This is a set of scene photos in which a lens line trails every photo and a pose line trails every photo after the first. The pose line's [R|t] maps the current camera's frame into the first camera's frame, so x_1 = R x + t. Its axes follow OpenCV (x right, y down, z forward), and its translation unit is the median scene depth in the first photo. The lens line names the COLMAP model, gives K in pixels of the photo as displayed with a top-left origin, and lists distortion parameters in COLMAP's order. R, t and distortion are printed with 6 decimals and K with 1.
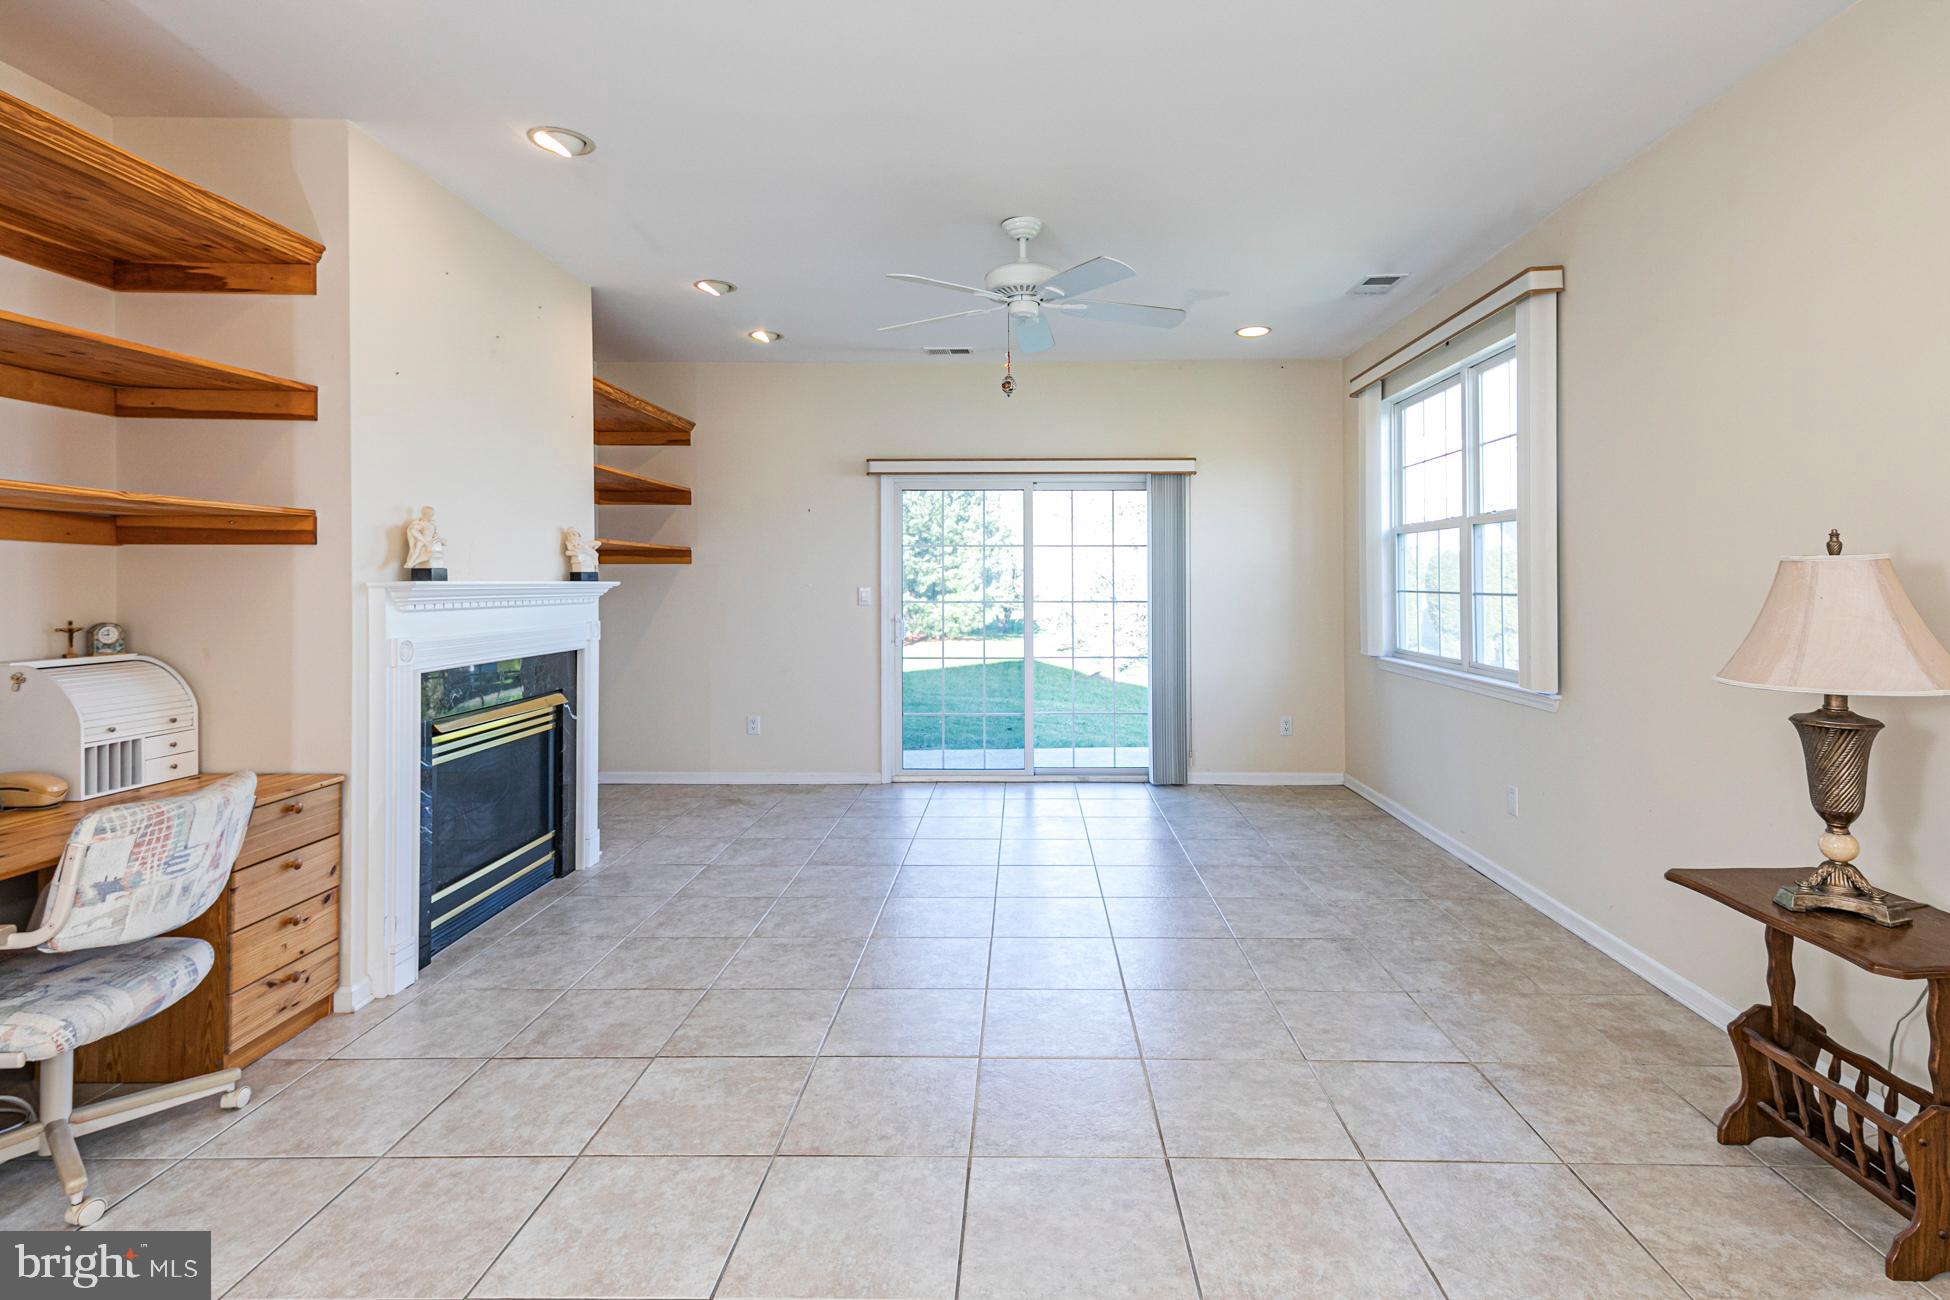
lens RADIAL K [[964.6, 0, 1007.2], [0, 964.6, 580.4], [0, 0, 1]] dist [0.027160, -0.000620]
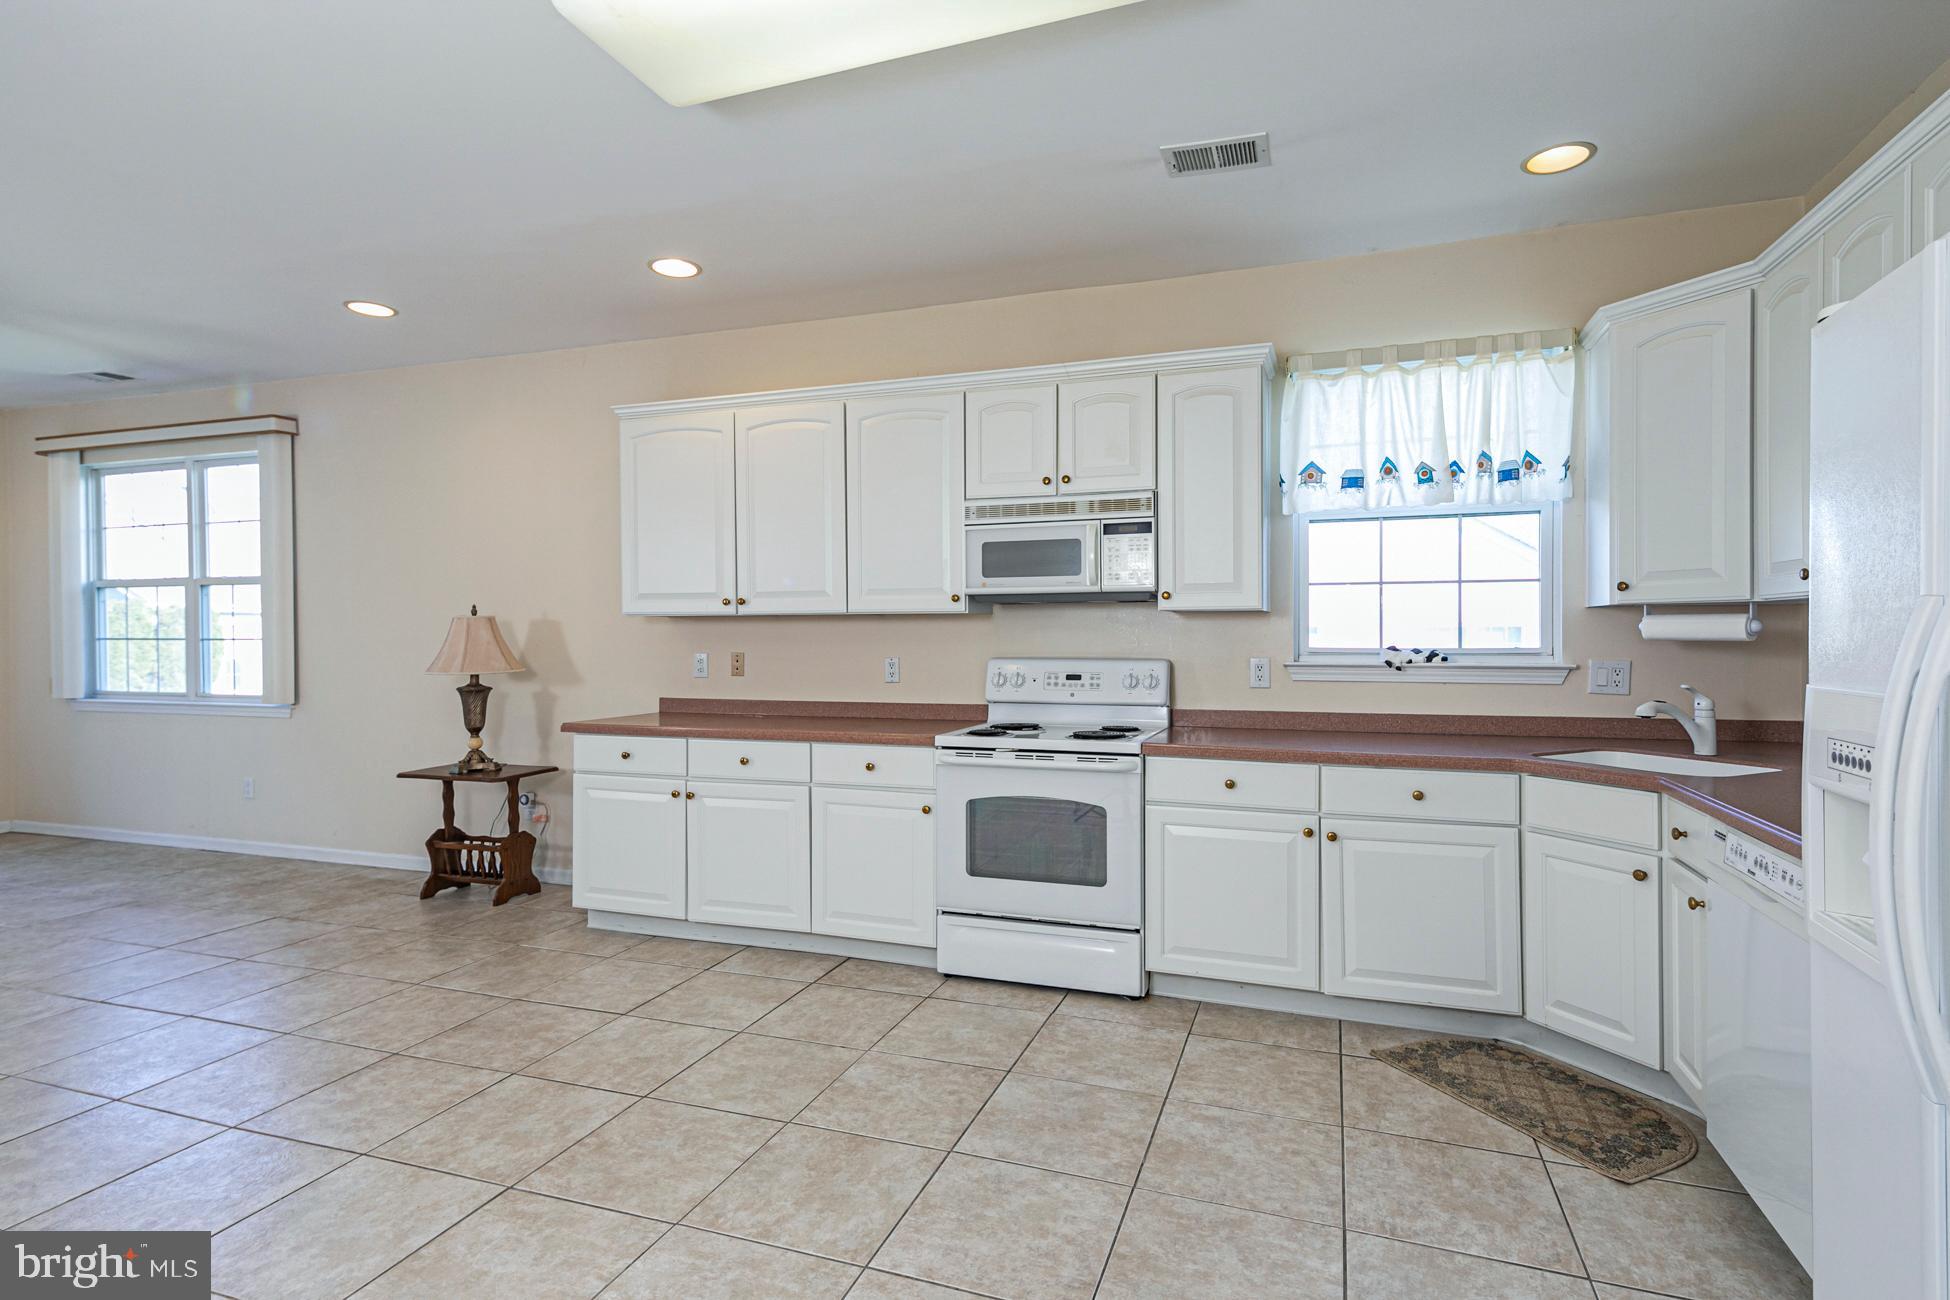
lens RADIAL K [[947.5, 0, 1033.7], [0, 947.5, 640.7], [0, 0, 1]] dist [0.024380, -0.000515]
pose [[0.276636, -0.003818, 0.960967, -0.544750], [0.001667, 0.999993, 0.003494, 0.015892], [-0.960973, 0.000636, 0.276640, -0.504738]]
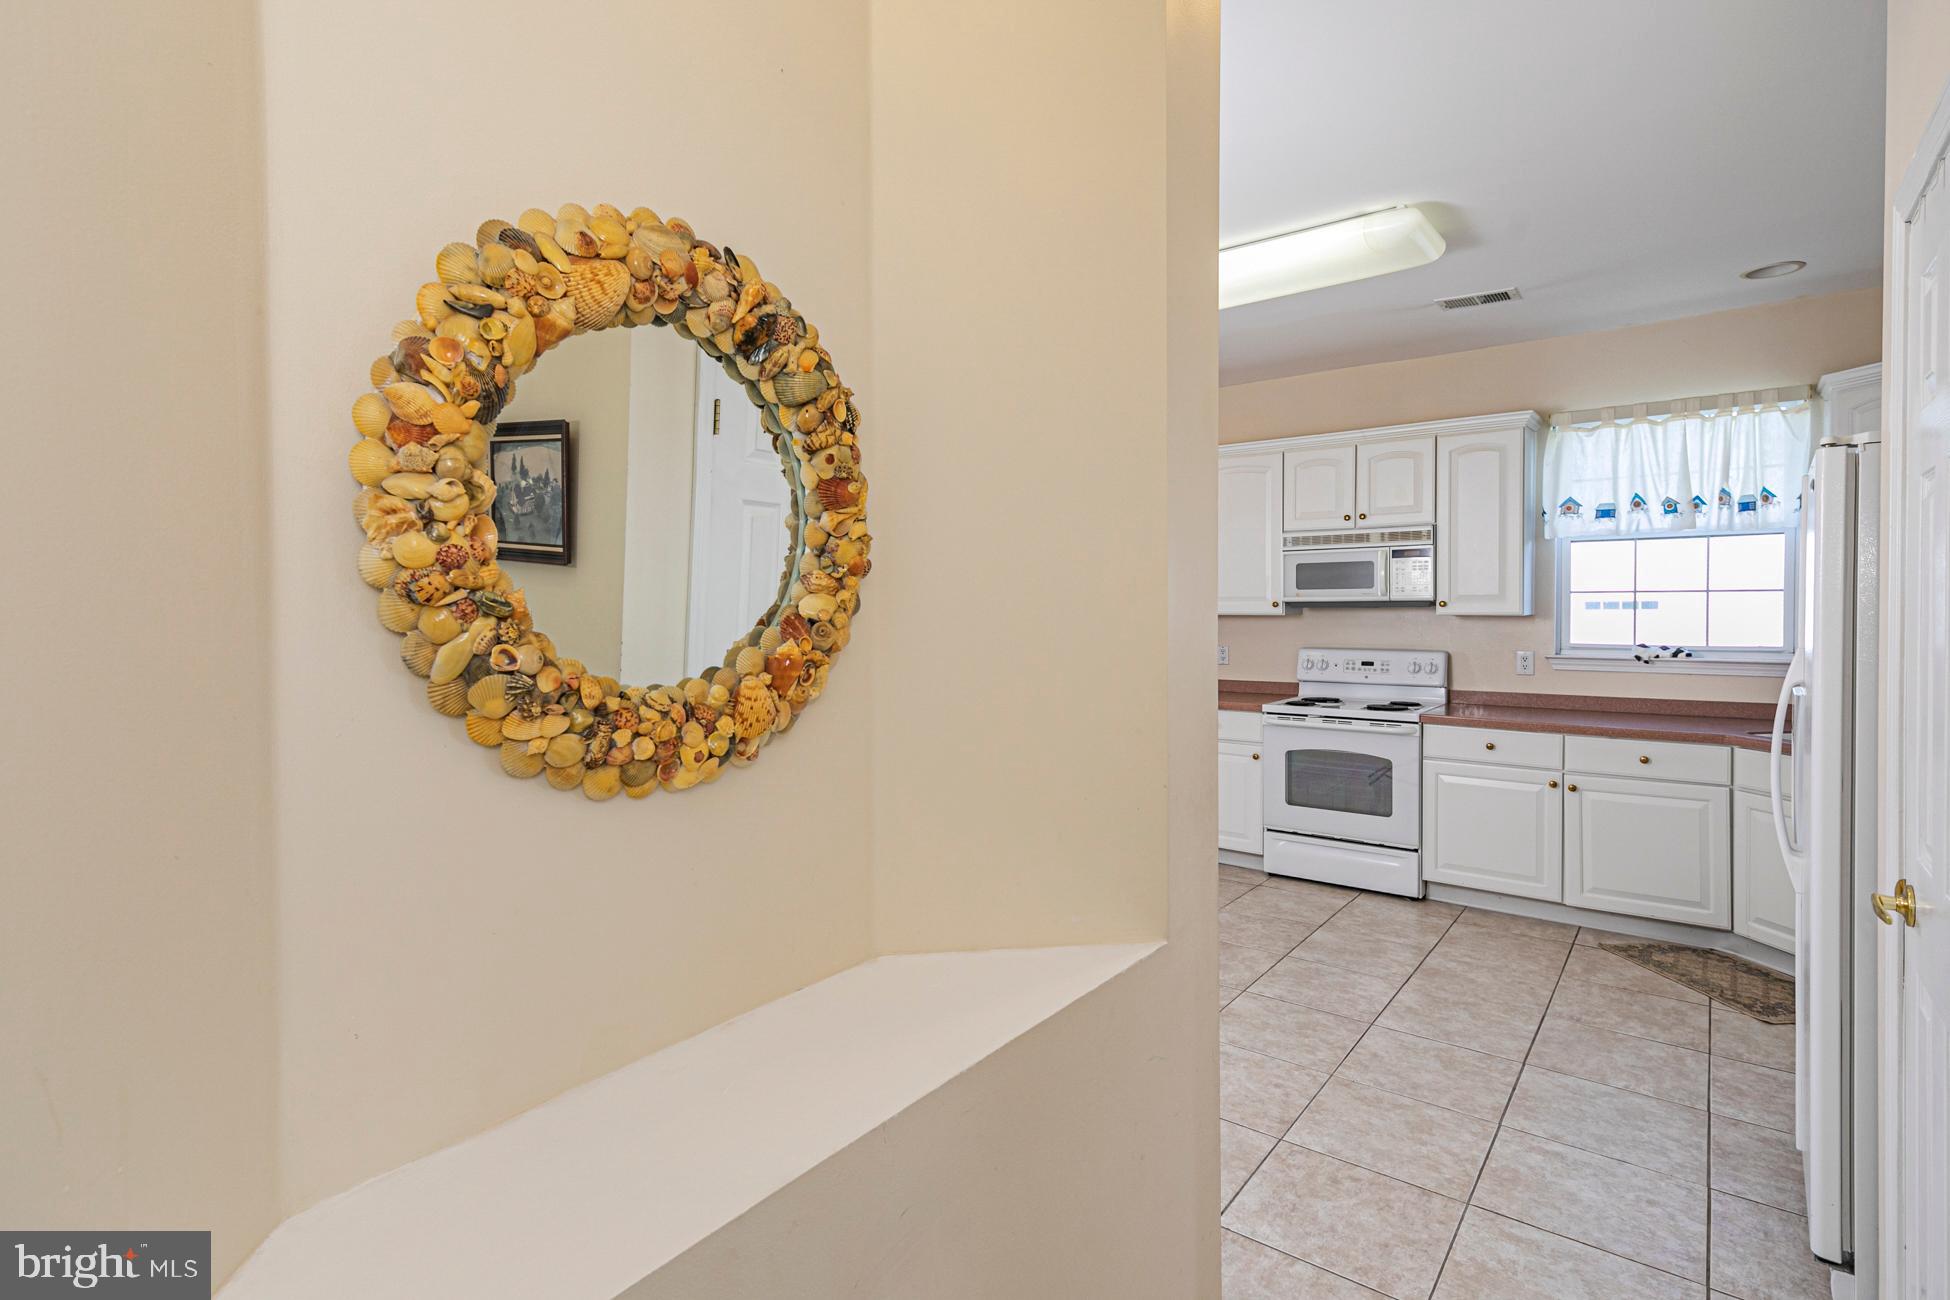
lens RADIAL K [[987.5, 0, 1008.5], [0, 987.5, 624.6], [0, 0, 1]] dist [0.017608, -0.001204]
pose [[0.555171, -0.017518, 0.831551, -1.048709], [0.002816, 0.999812, 0.019183, -0.029165], [-0.831731, -0.008308, 0.555116, -0.630703]]
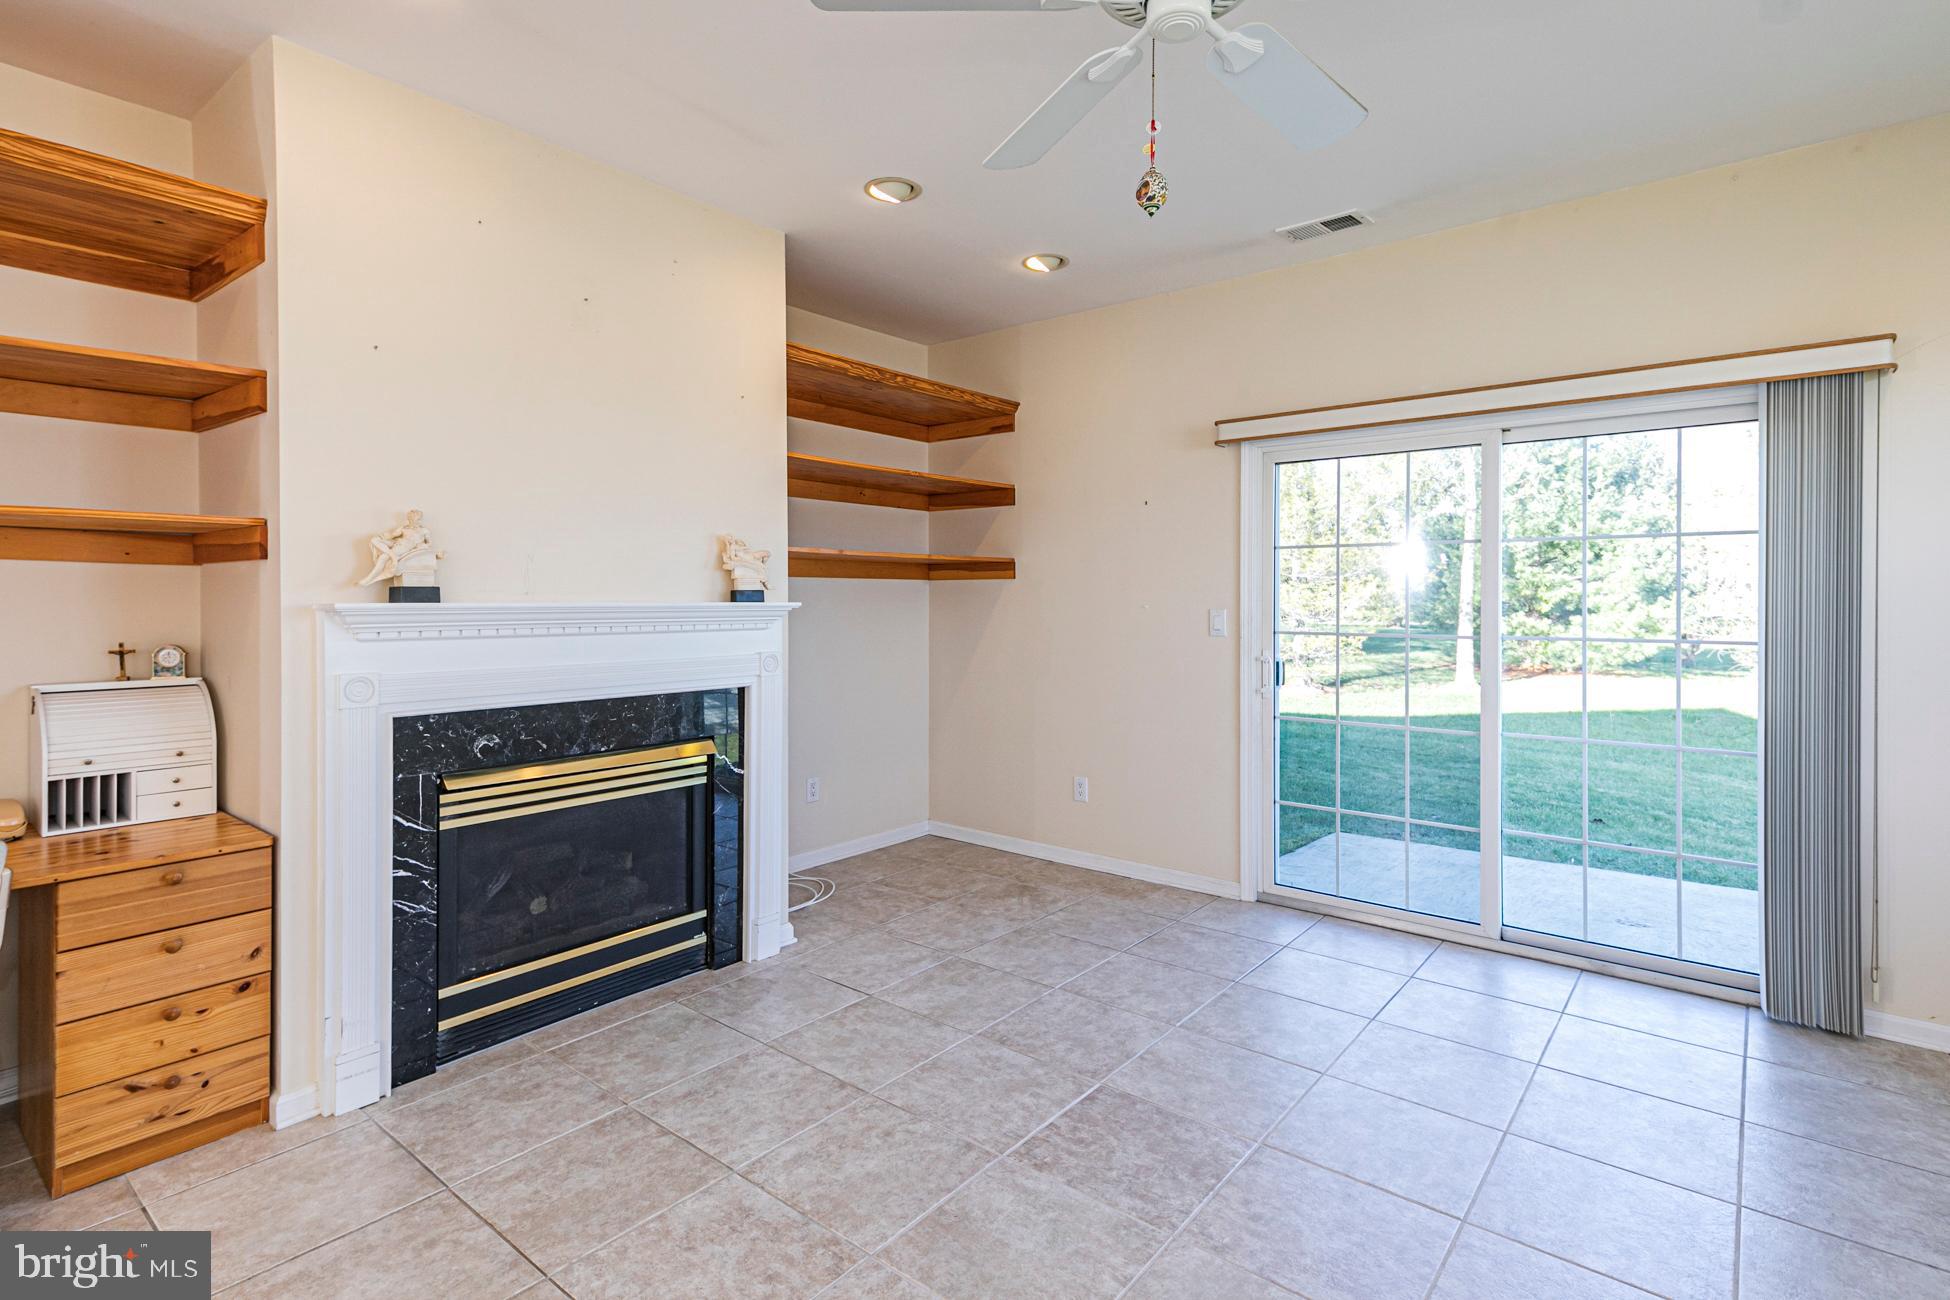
lens RADIAL K [[961.2, 0, 964.0], [0, 961.2, 608.7], [0, 0, 1]] dist [0.031871, -0.011297]
pose [[0.782113, 0.008001, -0.623085, 0.227595], [0.000145, 0.999915, 0.013022, -0.003998], [0.623136, -0.010275, 0.782046, 0.574998]]
